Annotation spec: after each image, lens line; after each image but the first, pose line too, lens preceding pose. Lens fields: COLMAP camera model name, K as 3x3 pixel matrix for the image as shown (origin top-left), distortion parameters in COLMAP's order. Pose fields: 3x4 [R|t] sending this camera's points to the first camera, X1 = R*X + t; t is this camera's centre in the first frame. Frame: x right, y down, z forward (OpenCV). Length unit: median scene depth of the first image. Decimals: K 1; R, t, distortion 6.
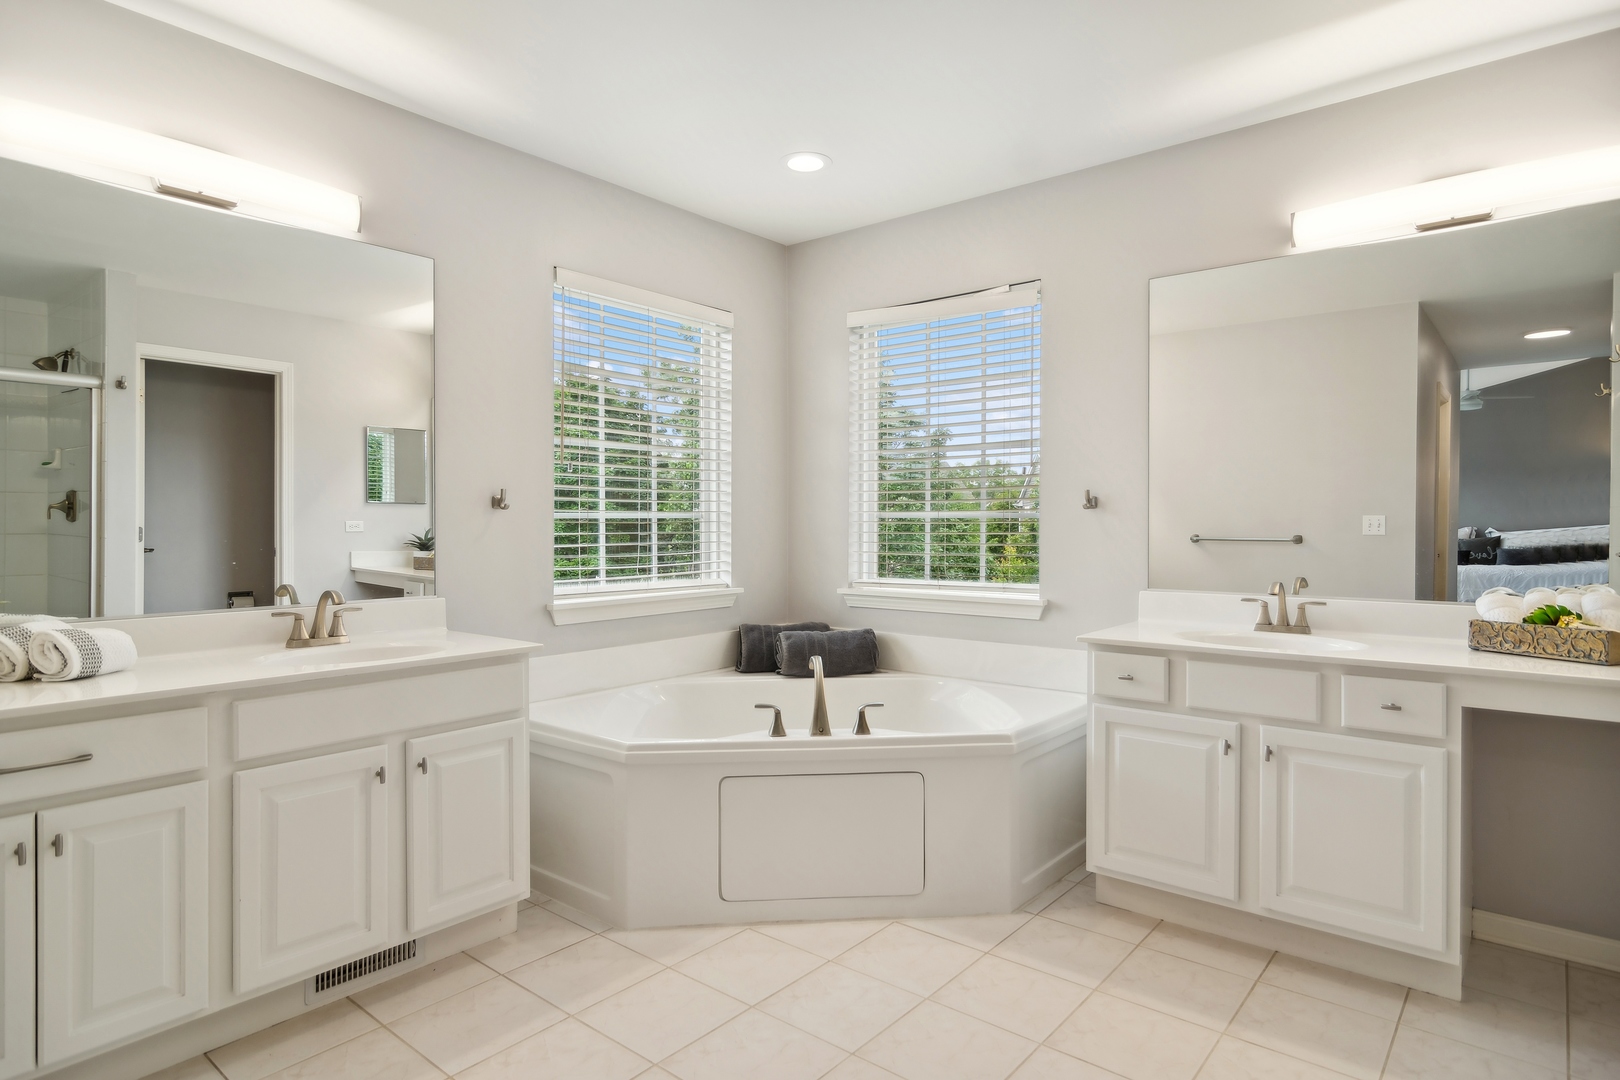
lens RADIAL K [[893.3, 0, 806.7], [0, 893.3, 534.4], [0, 0, 1]] dist [0.002132, 0.000496]
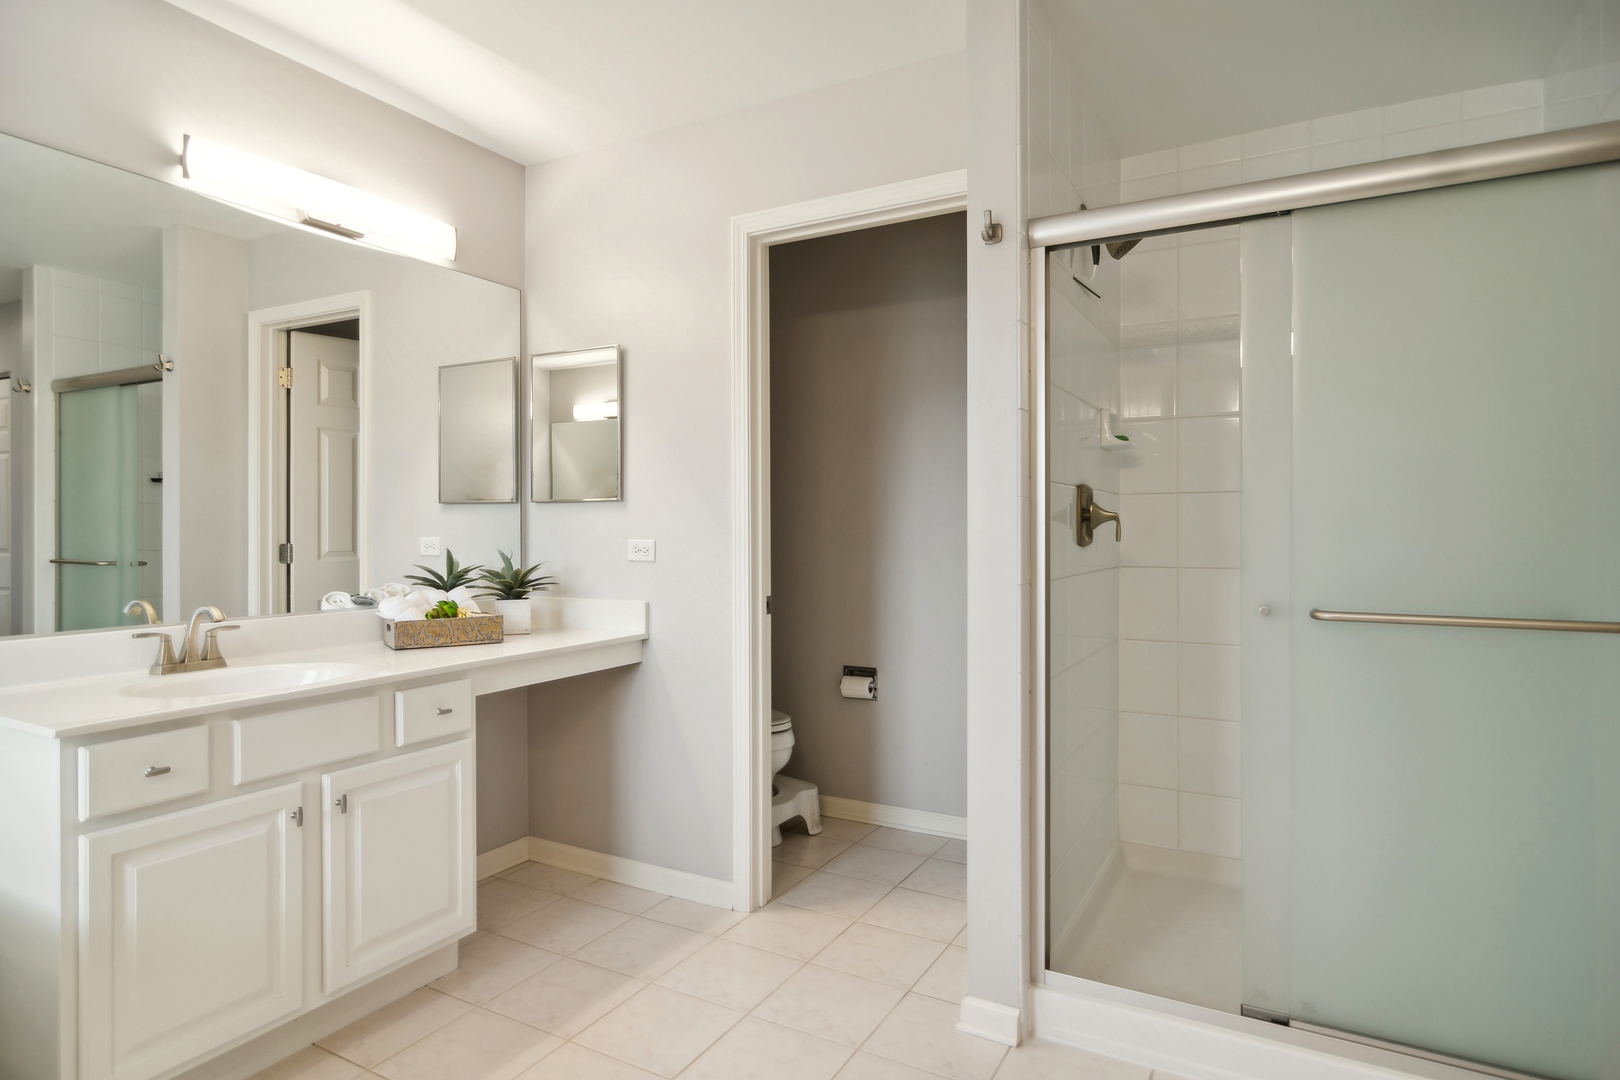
lens RADIAL K [[893.3, 0, 806.7], [0, 893.3, 534.4], [0, 0, 1]] dist [0.002132, 0.000496]
pose [[-0.184190, -0.005140, 0.982877, -0.381254], [0.007075, 0.999953, 0.006555, -0.011394], [-0.982865, 0.008161, -0.184146, 0.705347]]
